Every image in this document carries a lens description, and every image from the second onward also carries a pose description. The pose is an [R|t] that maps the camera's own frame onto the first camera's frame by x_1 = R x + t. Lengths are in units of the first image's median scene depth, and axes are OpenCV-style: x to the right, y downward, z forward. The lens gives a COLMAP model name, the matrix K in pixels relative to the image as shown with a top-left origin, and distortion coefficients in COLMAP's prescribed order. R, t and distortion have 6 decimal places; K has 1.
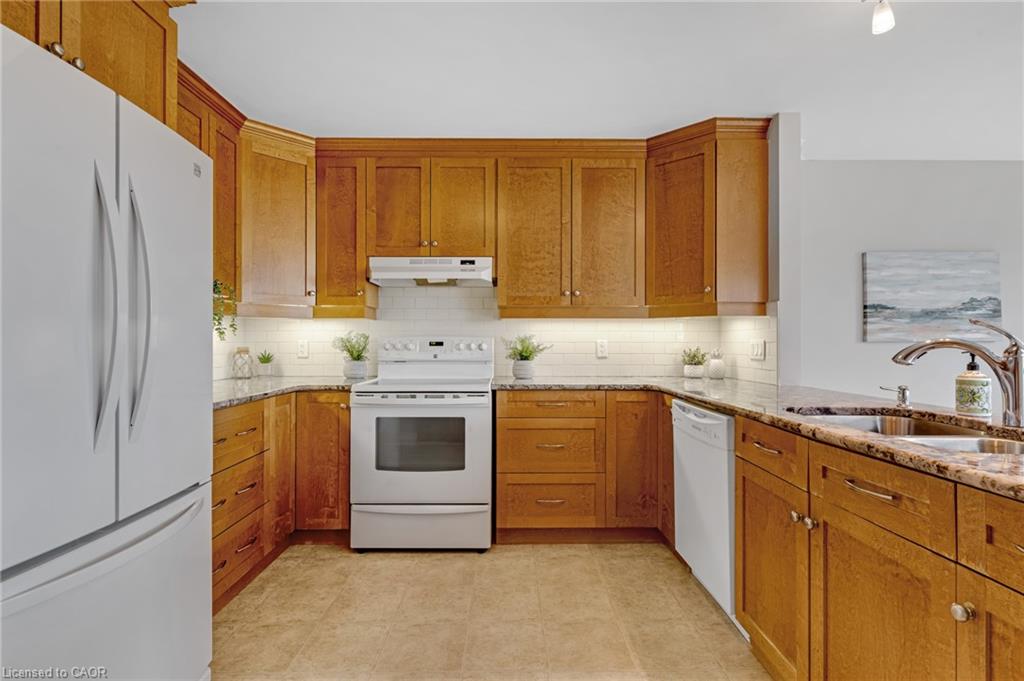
lens RADIAL K [[496.6, 0, 513.7], [0, 496.6, 341.3], [0, 0, 1]] dist [-0.001193, 0.002617]
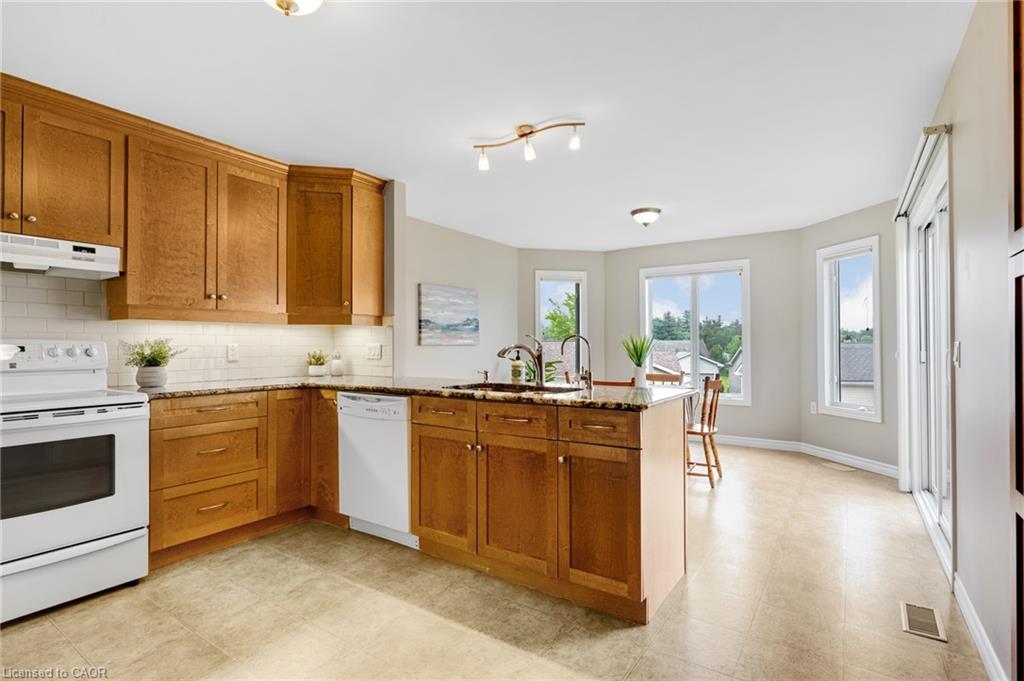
lens RADIAL K [[496.6, 0, 509.9], [0, 496.6, 340.6], [0, 0, 1]] dist [-0.001193, 0.002617]
pose [[0.574459, 0.005814, 0.818513, -0.391040], [0.000604, 0.999971, -0.007527, -0.001770], [-0.818533, 0.004819, 0.574439, -0.053564]]
